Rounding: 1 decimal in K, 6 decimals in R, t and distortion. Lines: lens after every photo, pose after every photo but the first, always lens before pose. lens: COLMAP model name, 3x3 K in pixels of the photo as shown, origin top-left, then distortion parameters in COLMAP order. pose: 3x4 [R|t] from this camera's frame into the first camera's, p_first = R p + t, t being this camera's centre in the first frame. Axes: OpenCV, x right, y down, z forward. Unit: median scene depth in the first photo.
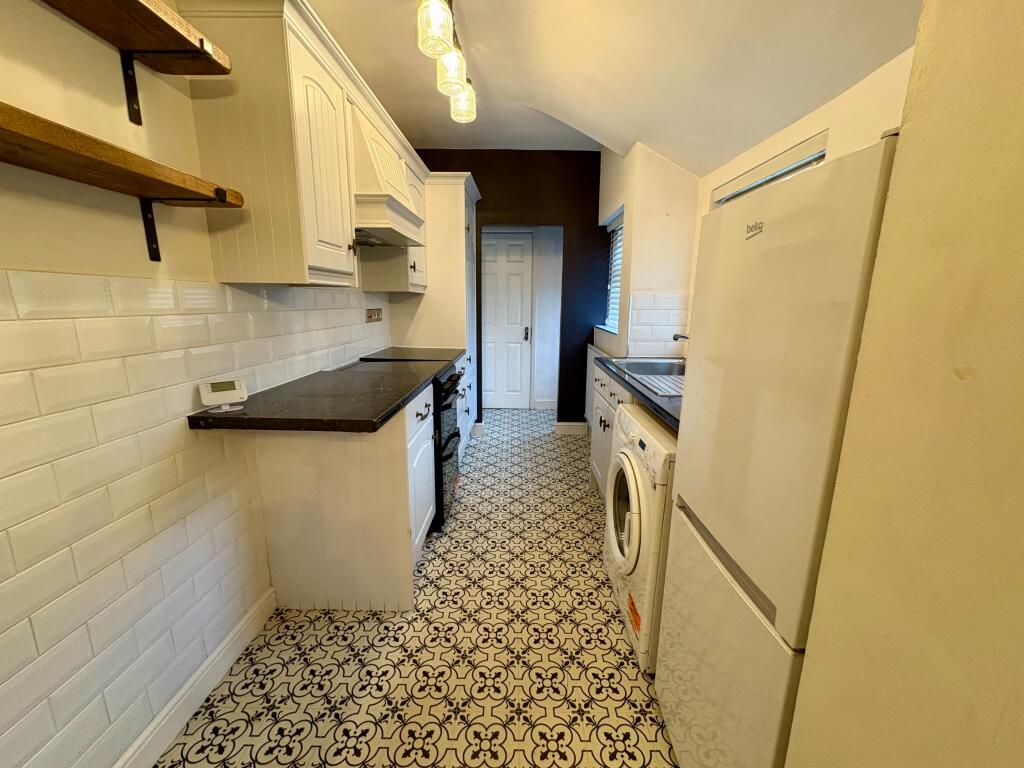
lens RADIAL K [[404.7, 0, 512.0], [0, 404.7, 384.0], [0, 0, 1]] dist [0.001113, 0.000137]
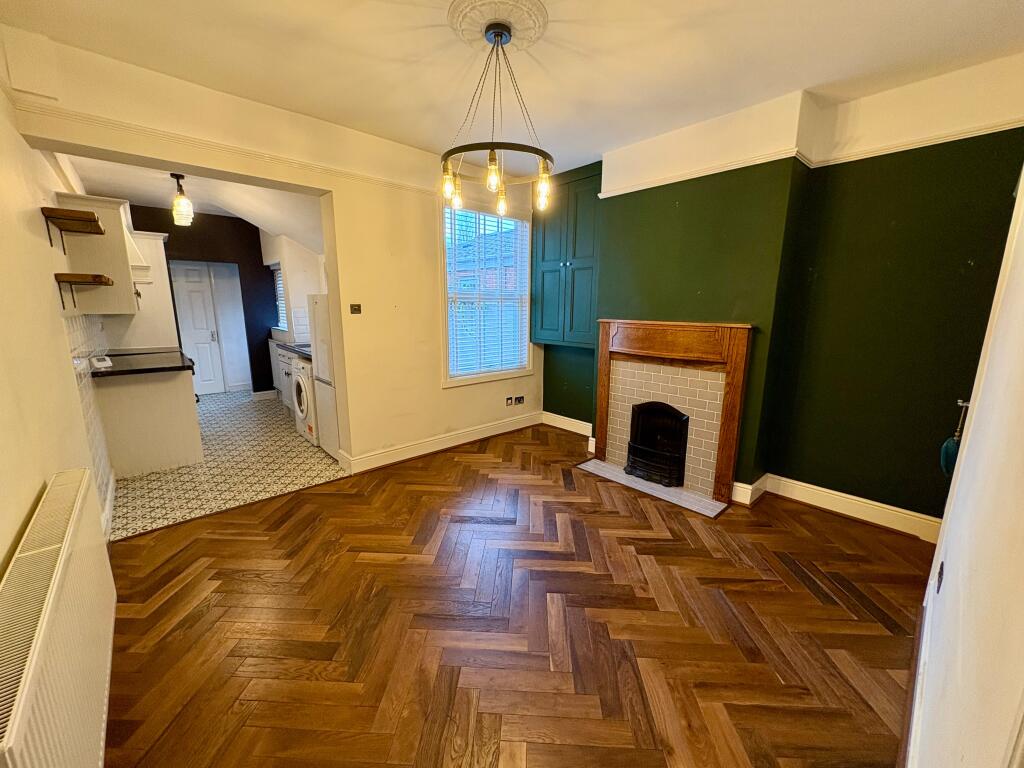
lens RADIAL K [[404.7, 0, 512.0], [0, 404.7, 384.0], [0, 0, 1]] dist [0.001113, 0.000137]
pose [[0.729570, -0.140156, 0.669391, -0.221332], [0.138862, 0.988745, 0.055676, 0.131480], [-0.669660, 0.052333, 0.740821, -0.878542]]
